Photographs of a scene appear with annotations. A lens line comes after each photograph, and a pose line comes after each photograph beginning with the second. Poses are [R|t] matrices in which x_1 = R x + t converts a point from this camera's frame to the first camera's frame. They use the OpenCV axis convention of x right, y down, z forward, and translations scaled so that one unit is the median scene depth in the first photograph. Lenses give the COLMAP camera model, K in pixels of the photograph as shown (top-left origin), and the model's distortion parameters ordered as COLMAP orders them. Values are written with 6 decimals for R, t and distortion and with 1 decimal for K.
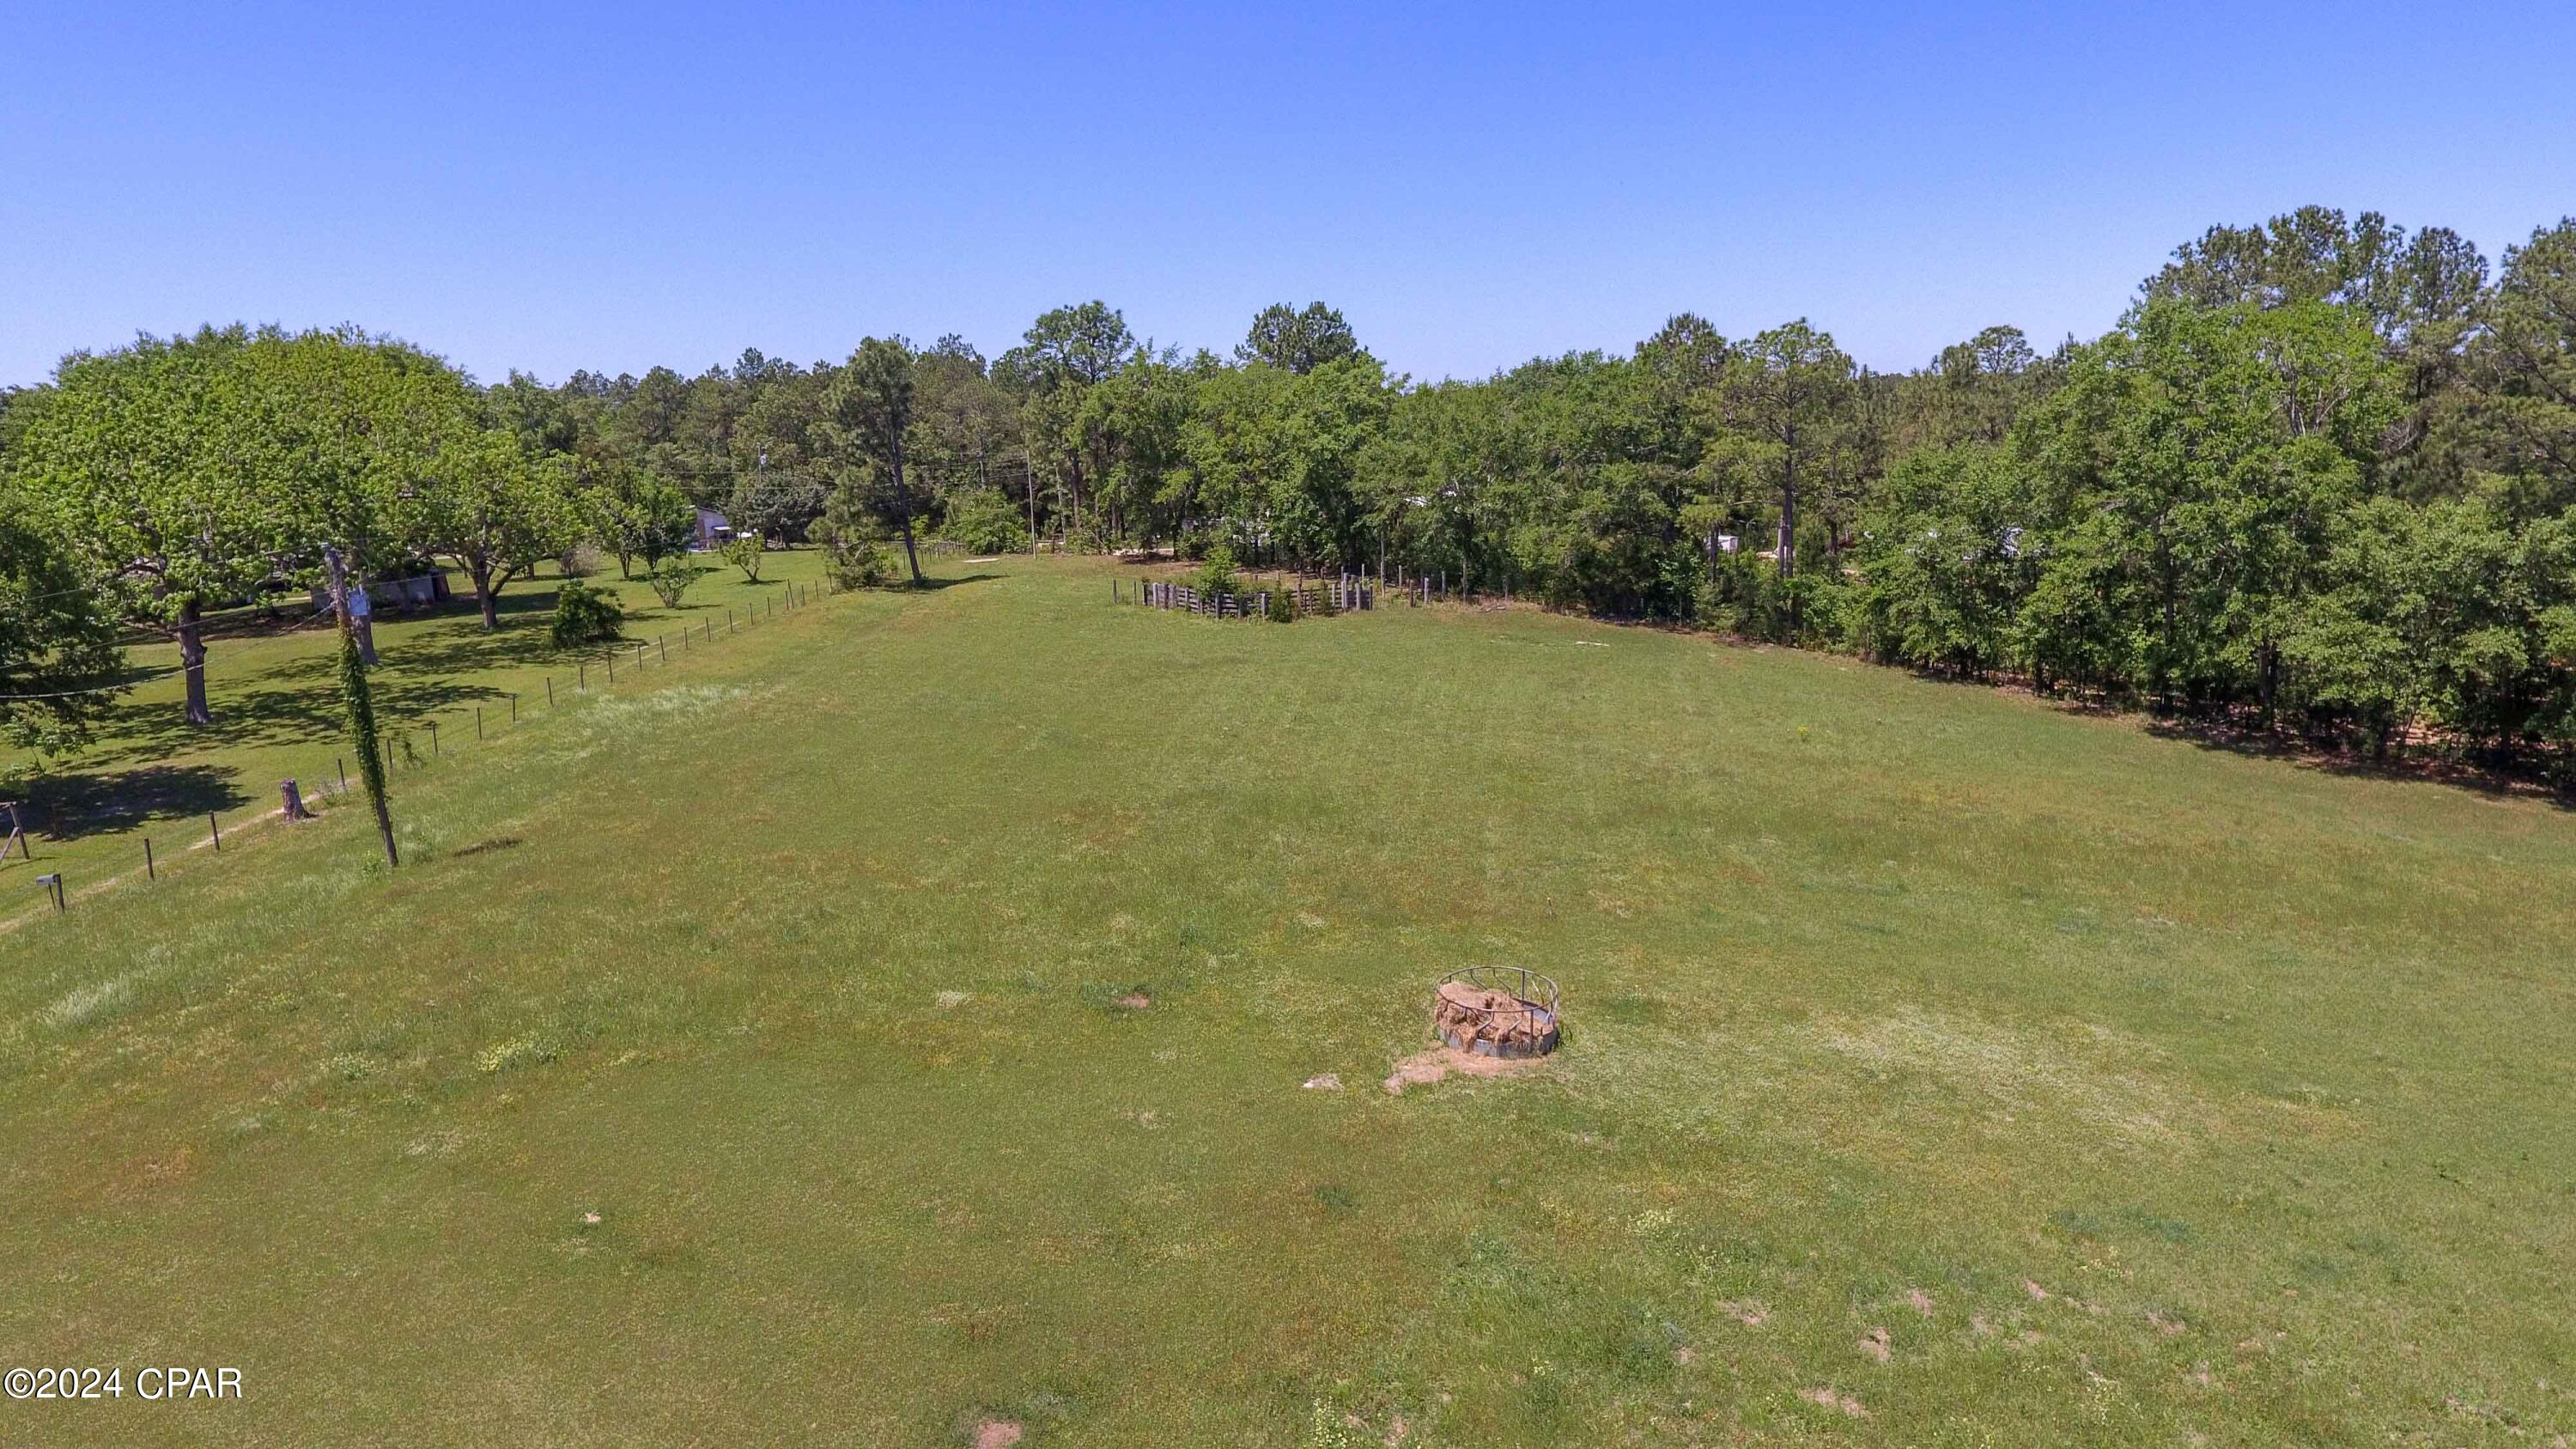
lens RADIAL K [[1516.7, 0, 1288.3], [0, 1516.7, 725.3], [0, 0, 1]] dist [-0.003064, 0.000306]
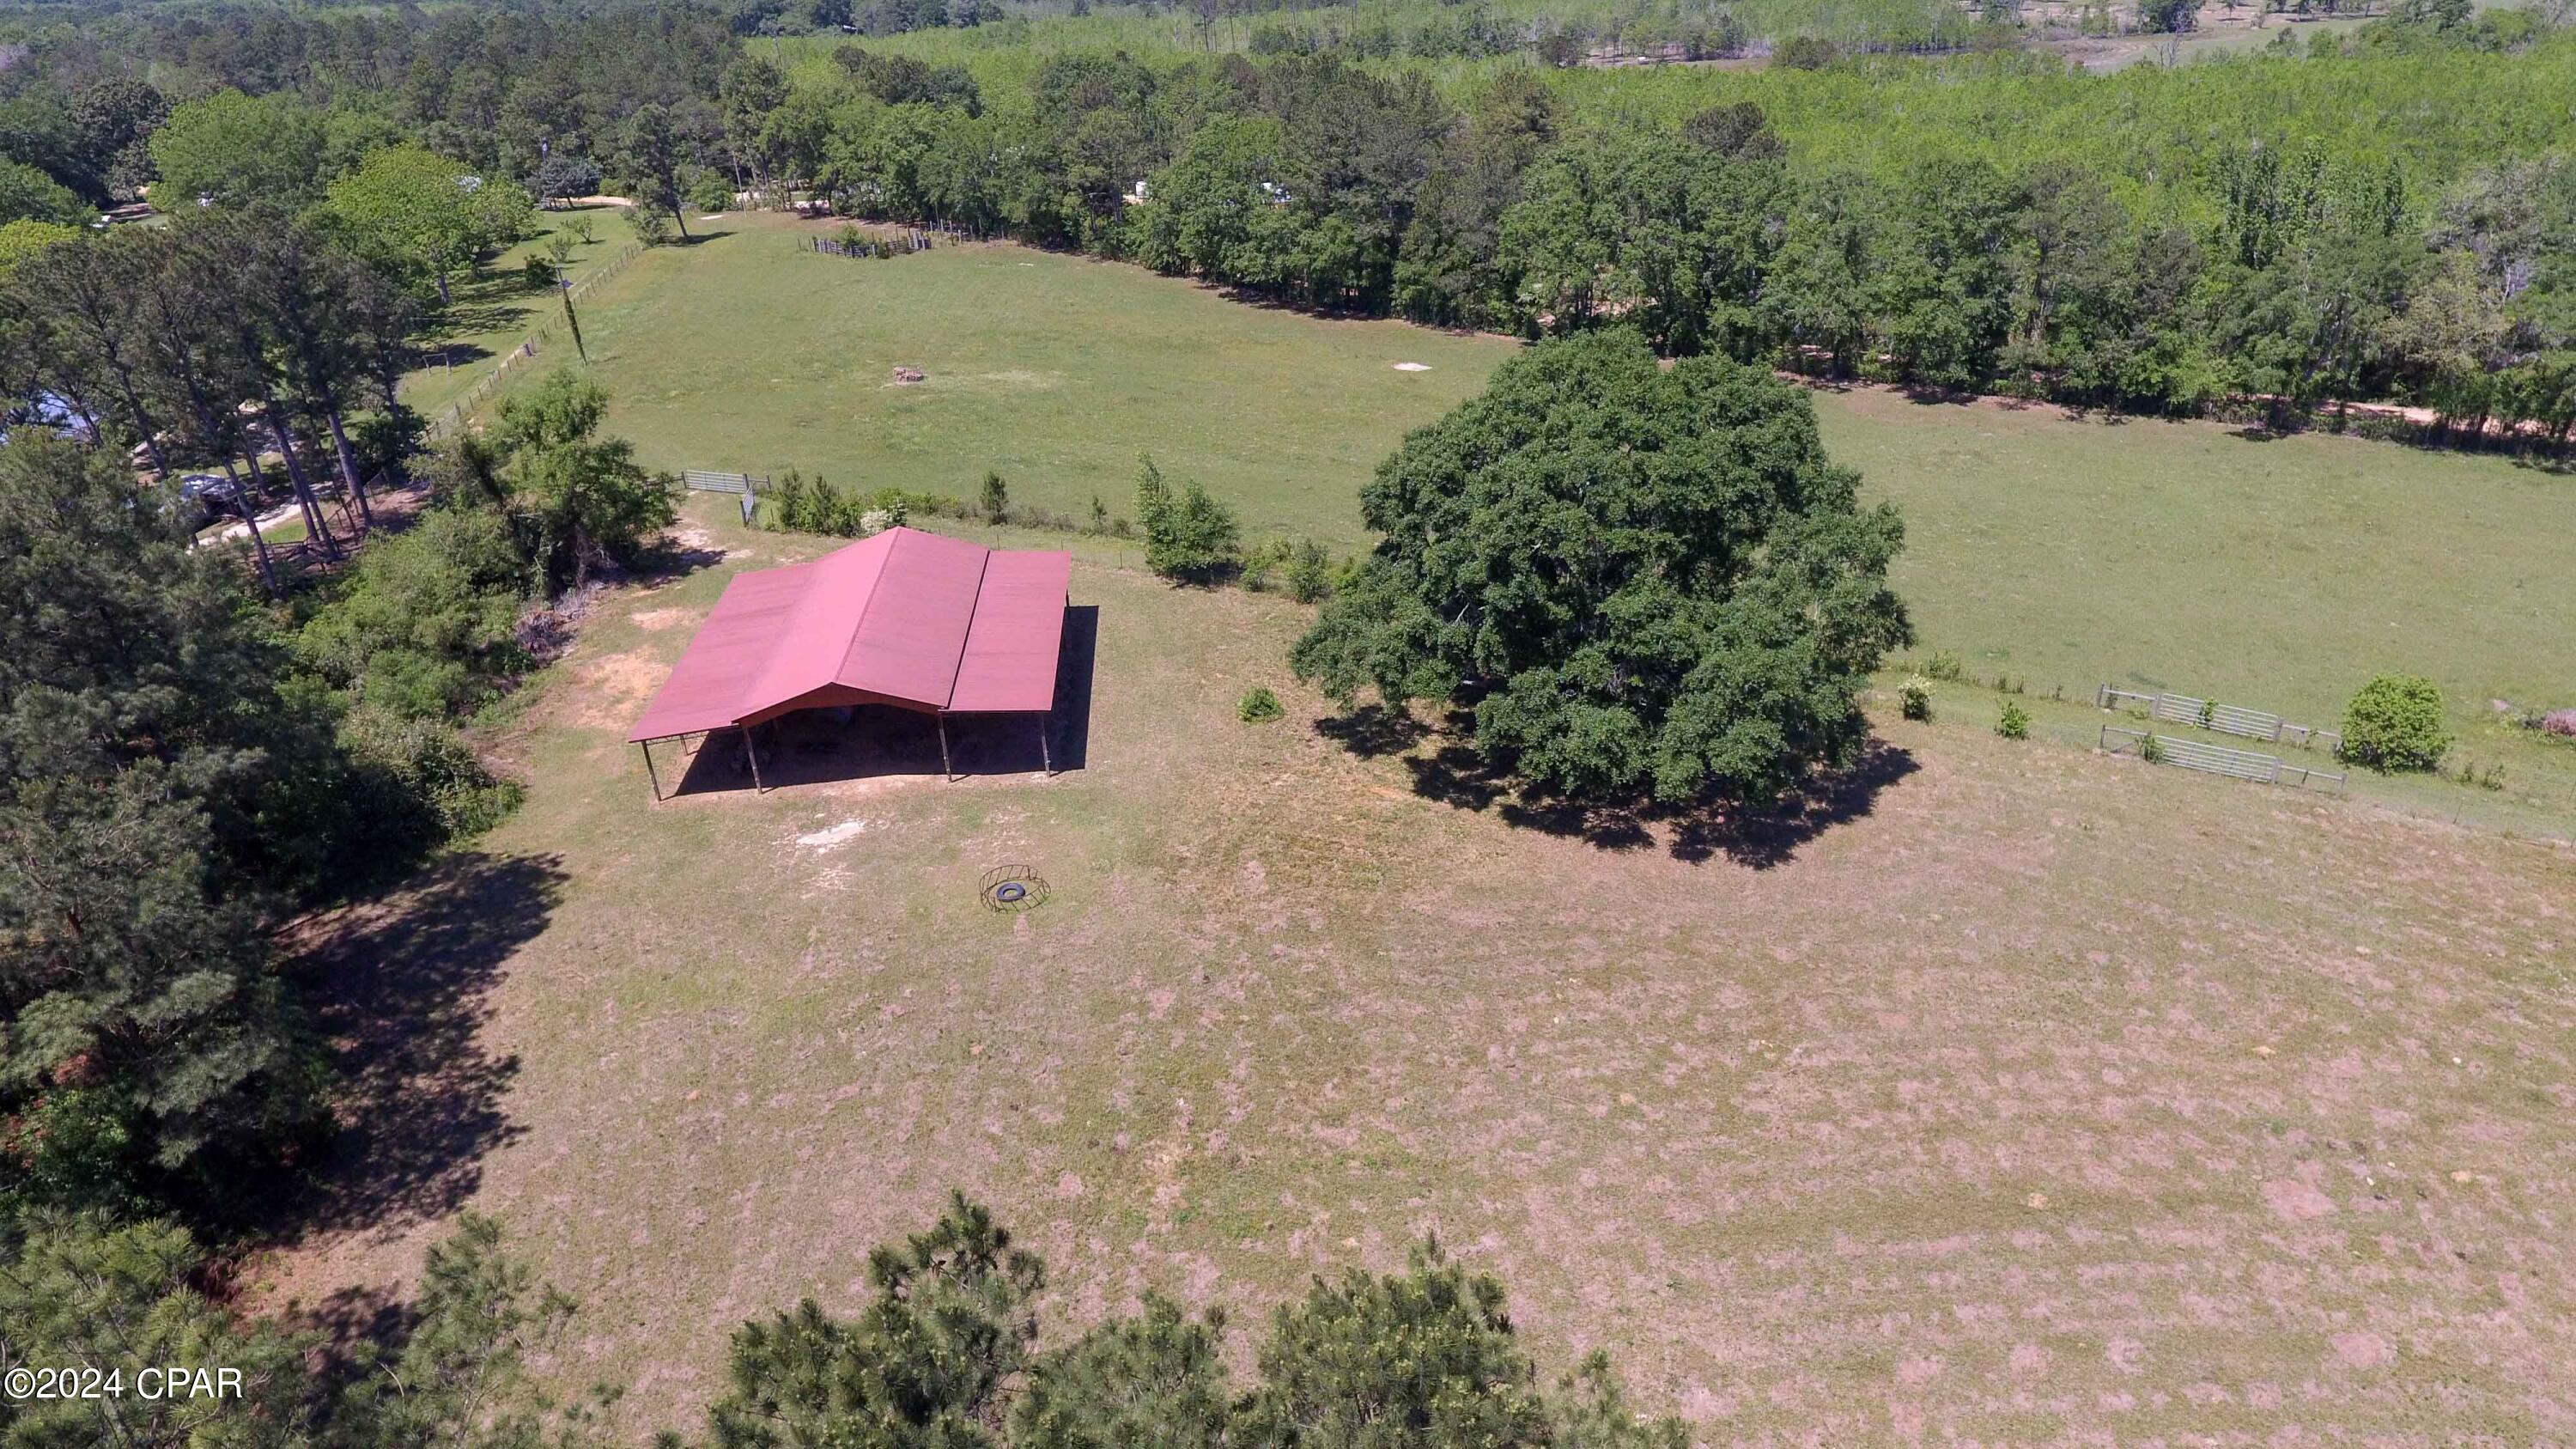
lens RADIAL K [[1516.7, 0, 1282.6], [0, 1516.7, 723.1], [0, 0, 1]] dist [-0.003064, 0.000306]
pose [[0.982582, -0.092185, 0.161354, 0.122277], [0.046562, 0.962717, 0.266473, 0.014697], [-0.179903, -0.254318, 0.950241, -1.091771]]
